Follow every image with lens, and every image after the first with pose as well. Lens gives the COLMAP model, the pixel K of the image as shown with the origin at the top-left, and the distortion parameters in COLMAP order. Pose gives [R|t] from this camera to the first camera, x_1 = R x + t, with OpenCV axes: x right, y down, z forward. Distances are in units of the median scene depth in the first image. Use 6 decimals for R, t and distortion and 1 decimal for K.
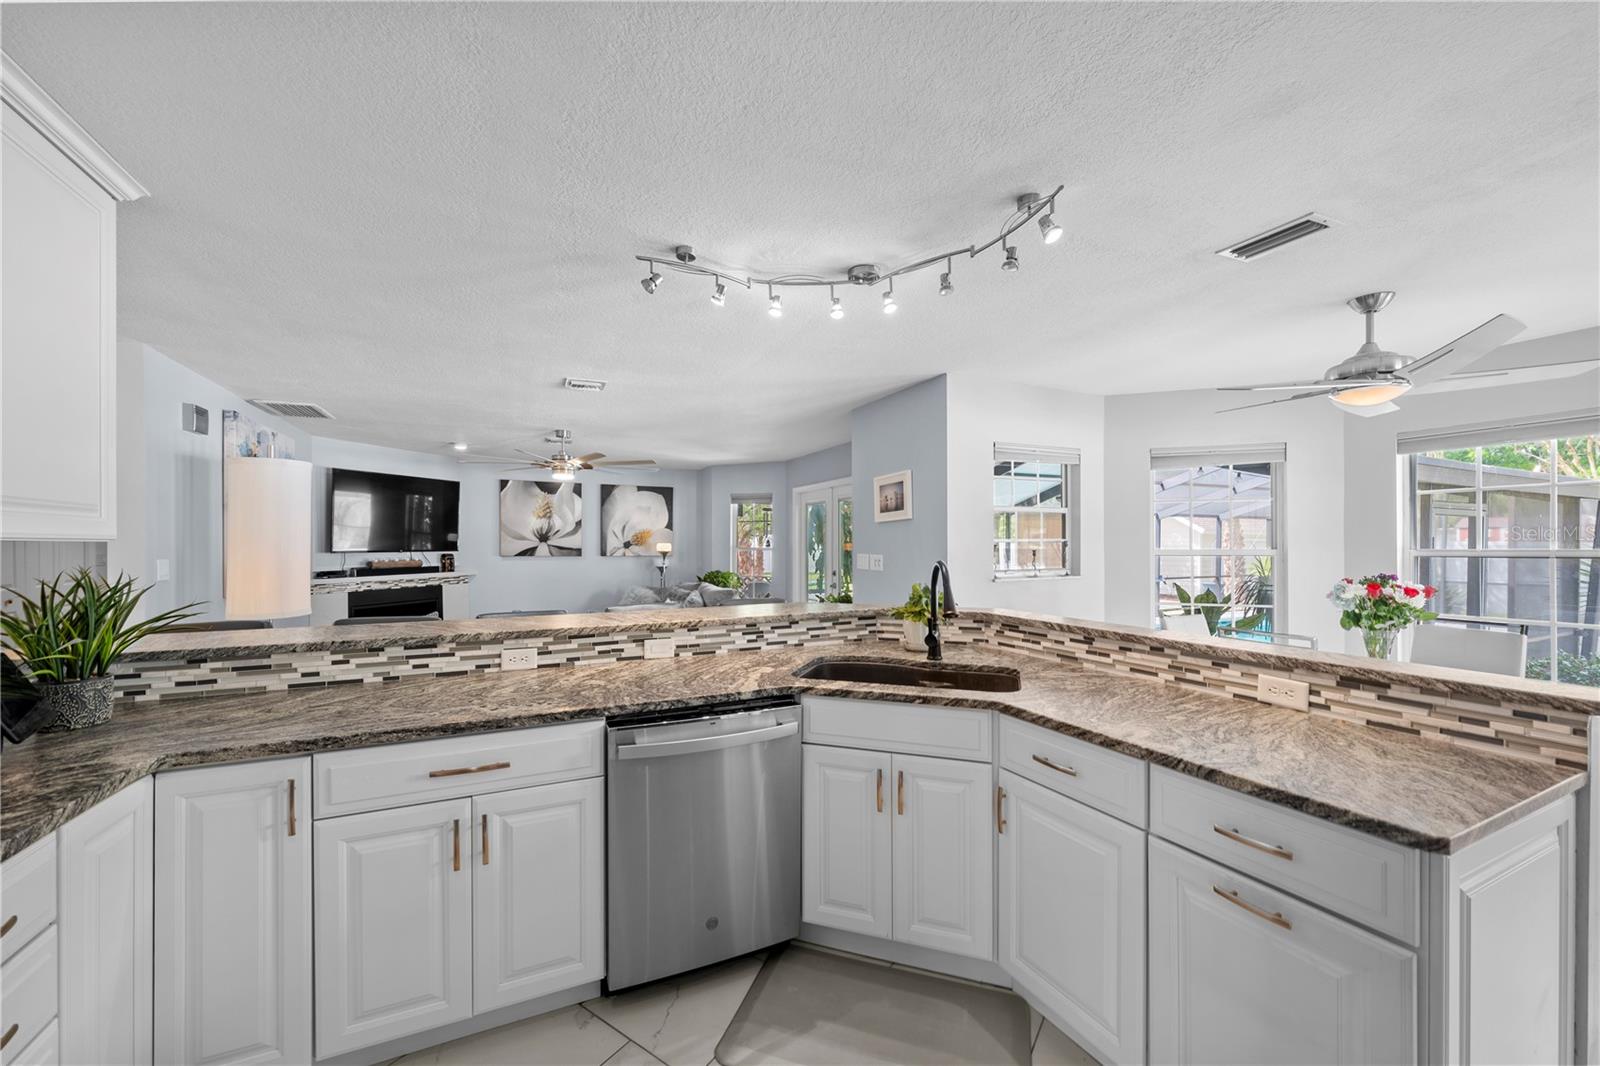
lens RADIAL K [[604.1, 0, 791.6], [0, 604.1, 549.8], [0, 0, 1]] dist [-0.003643, -0.000521]
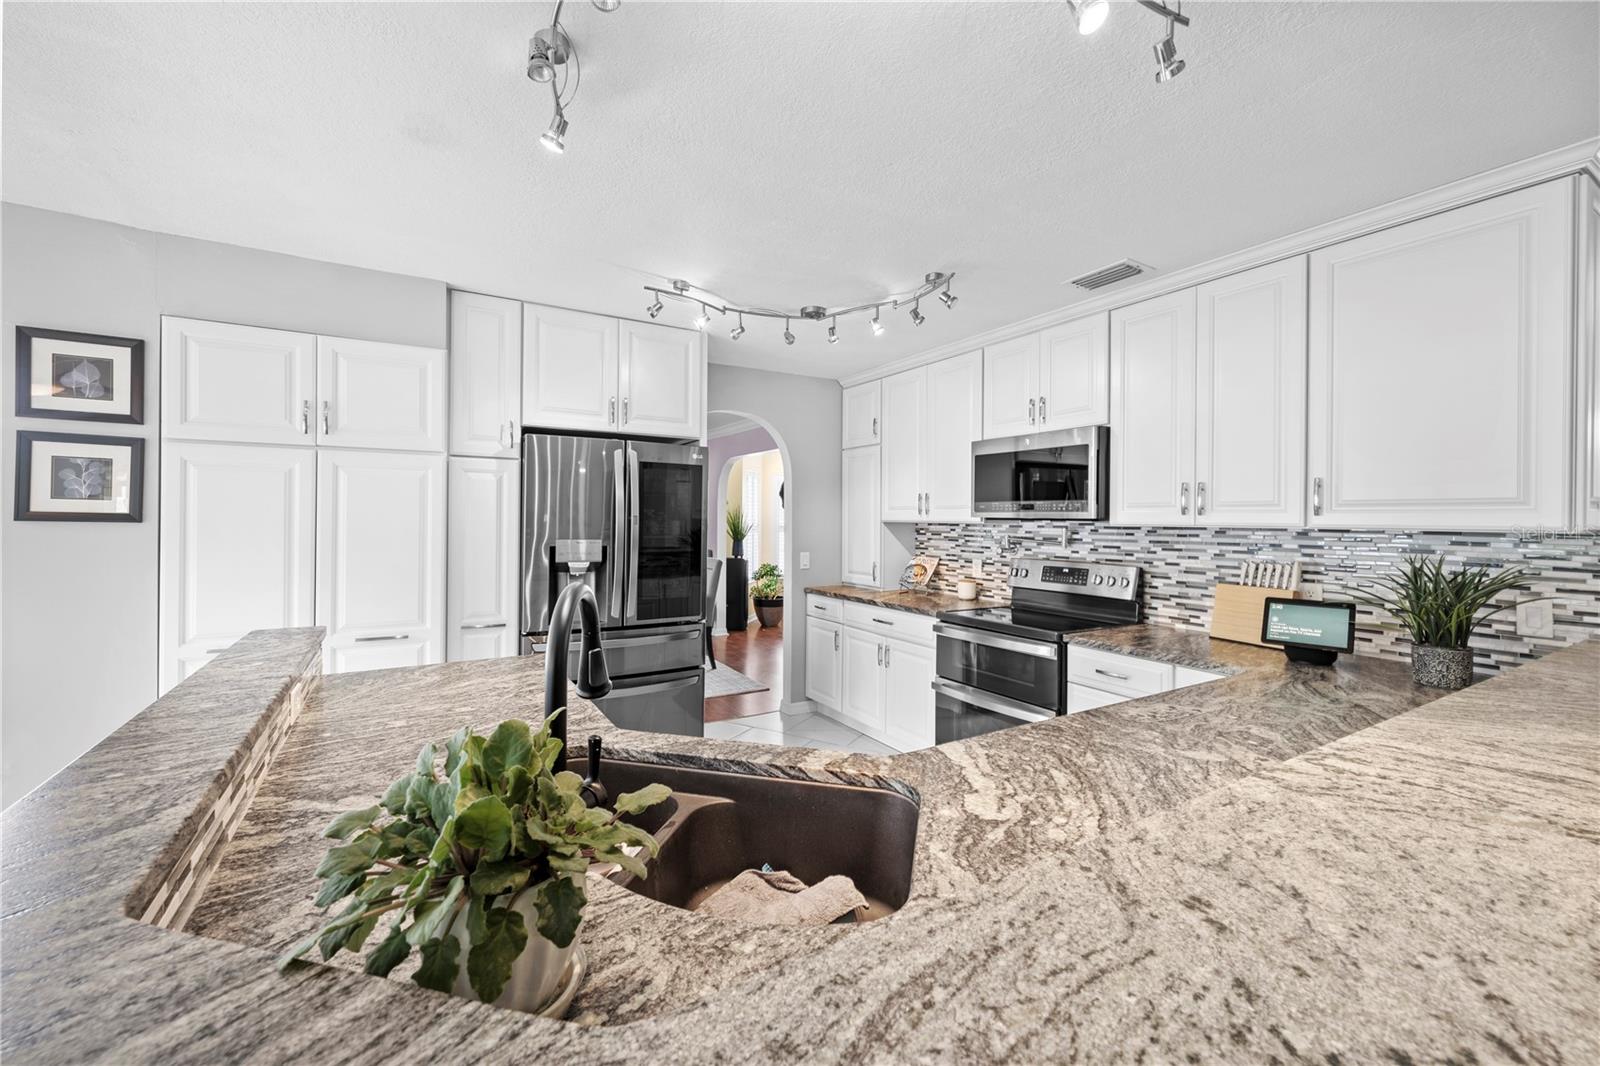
lens RADIAL K [[638.6, 0, 796.2], [0, 638.6, 522.2], [0, 0, 1]] dist [-0.004213, -0.000130]
pose [[-0.994601, -0.006357, -0.103573, 0.172856], [-0.008005, 0.999848, 0.015503, -0.032537], [0.103459, 0.016248, -0.994501, 1.634071]]
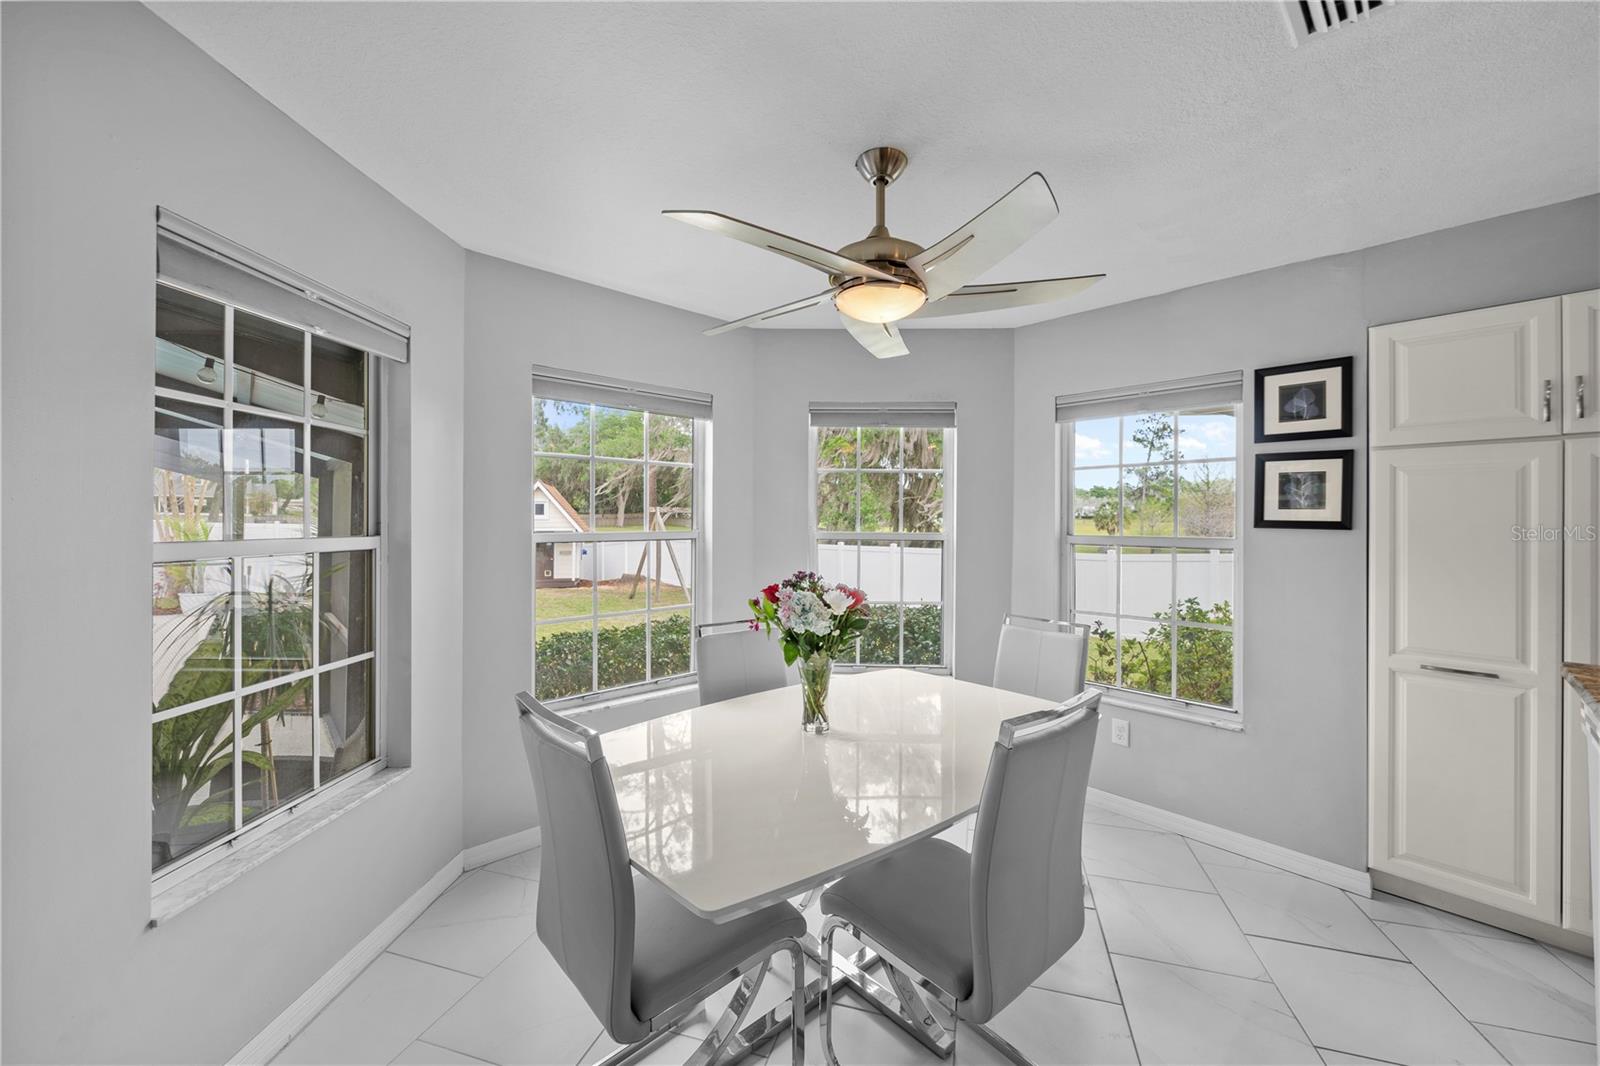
lens RADIAL K [[638.6, 0, 804.4], [0, 638.6, 520.1], [0, 0, 1]] dist [-0.004213, -0.000130]
pose [[-0.292500, 0.003862, 0.956258, 0.380880], [0.008238, 0.999965, -0.001518, -0.029927], [-0.956230, 0.007433, -0.292521, 1.715689]]
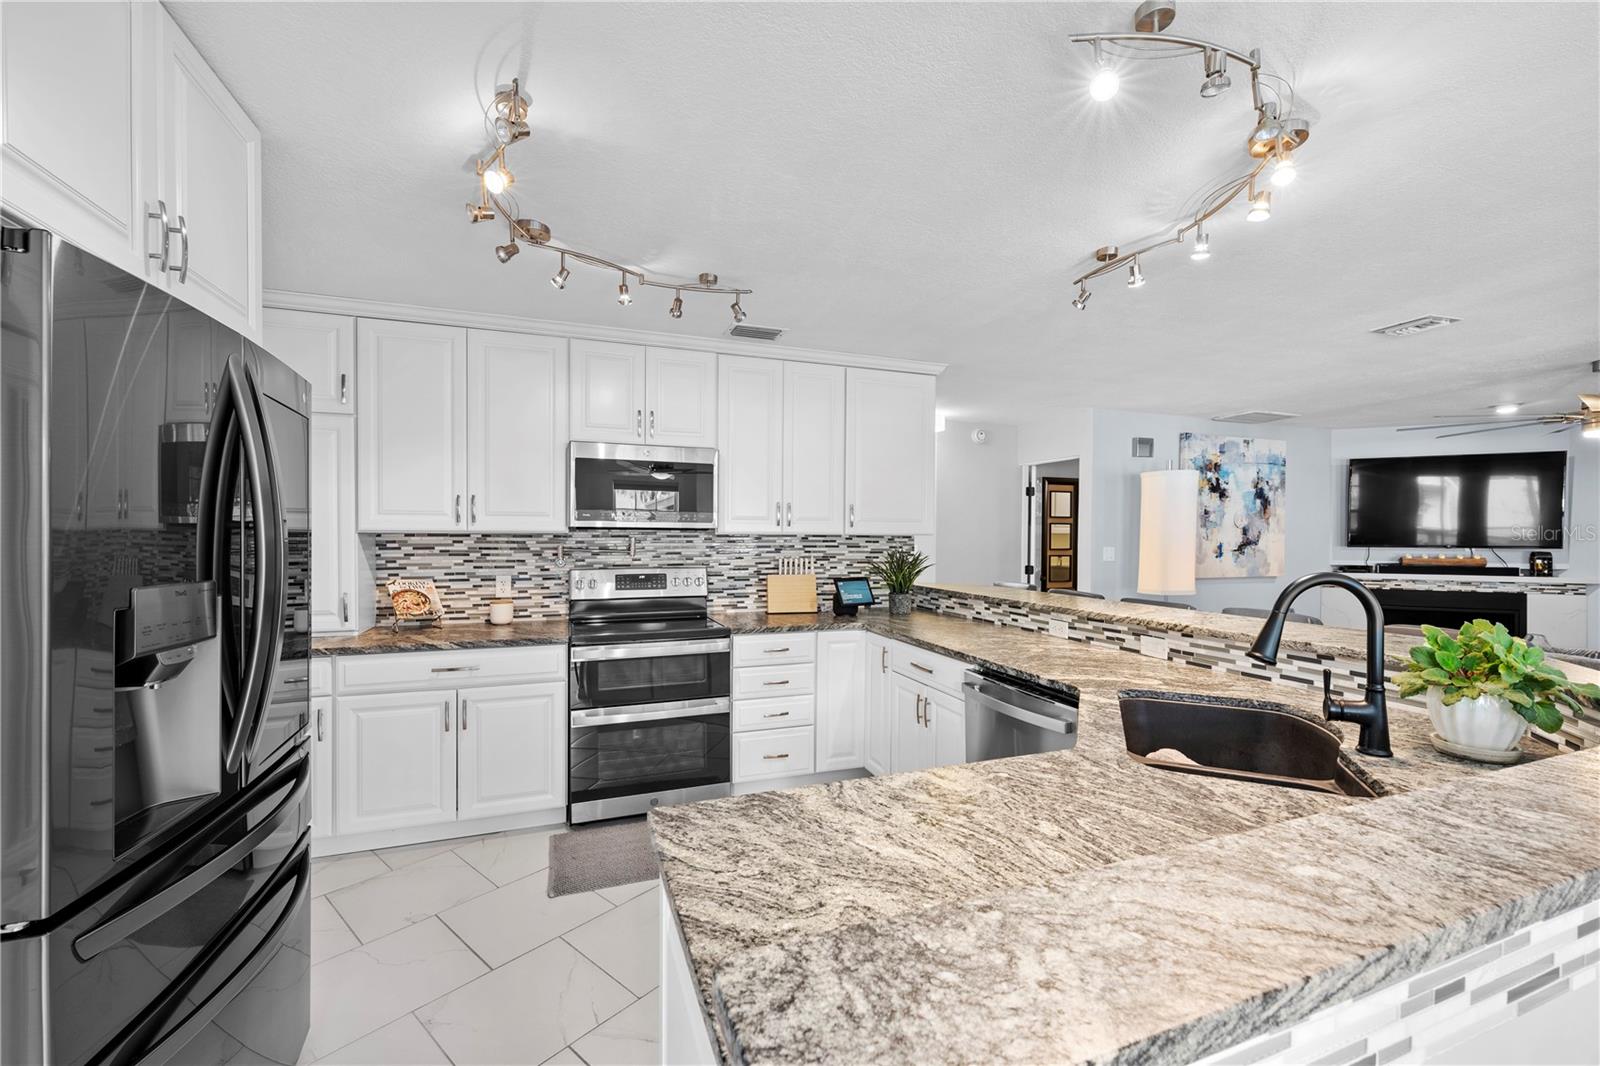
lens RADIAL K [[638.6, 0, 808.5], [0, 638.6, 540.1], [0, 0, 1]] dist [-0.004213, -0.000130]
pose [[-0.073093, 0.010724, -0.997267, 1.028763], [-0.014310, 0.999828, 0.011800, -0.015485], [0.997222, 0.015134, -0.072927, 0.632457]]
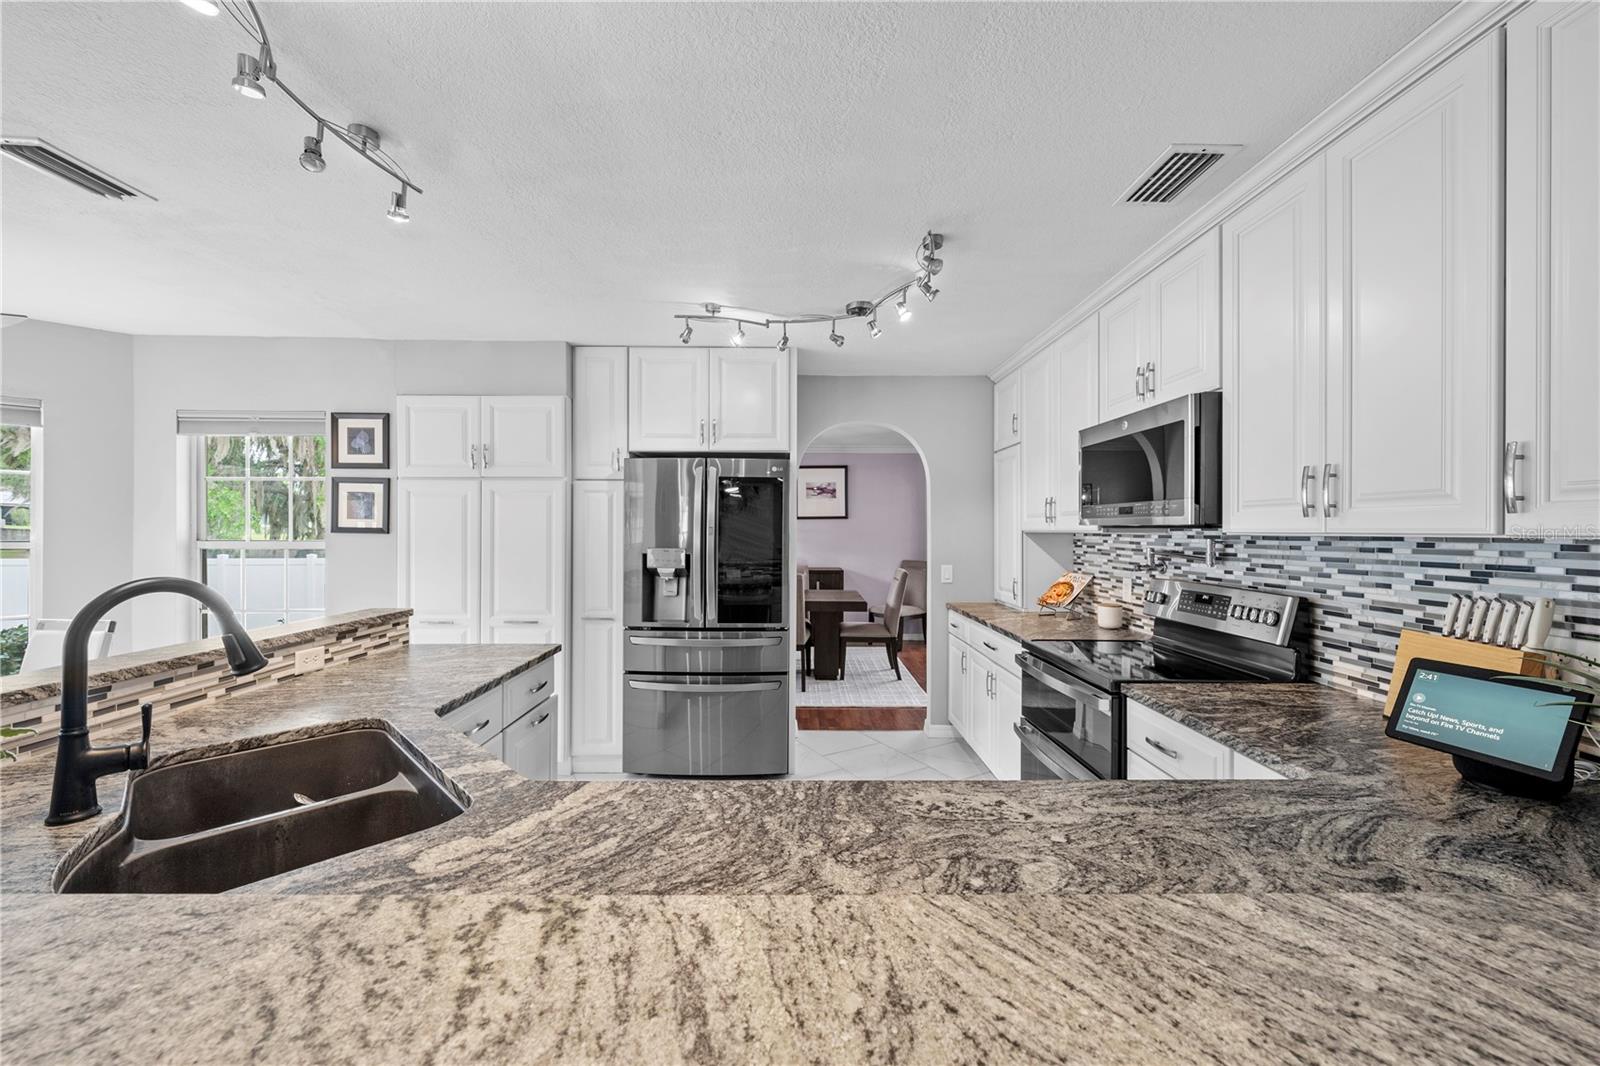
lens RADIAL K [[604.1, 0, 796.4], [0, 604.1, 534.0], [0, 0, 1]] dist [-0.003643, -0.000521]
pose [[-0.910224, -0.003262, 0.414103, -0.472013], [0.003171, 0.999885, 0.014848, -0.025129], [-0.414104, 0.014828, -0.910109, 1.405999]]
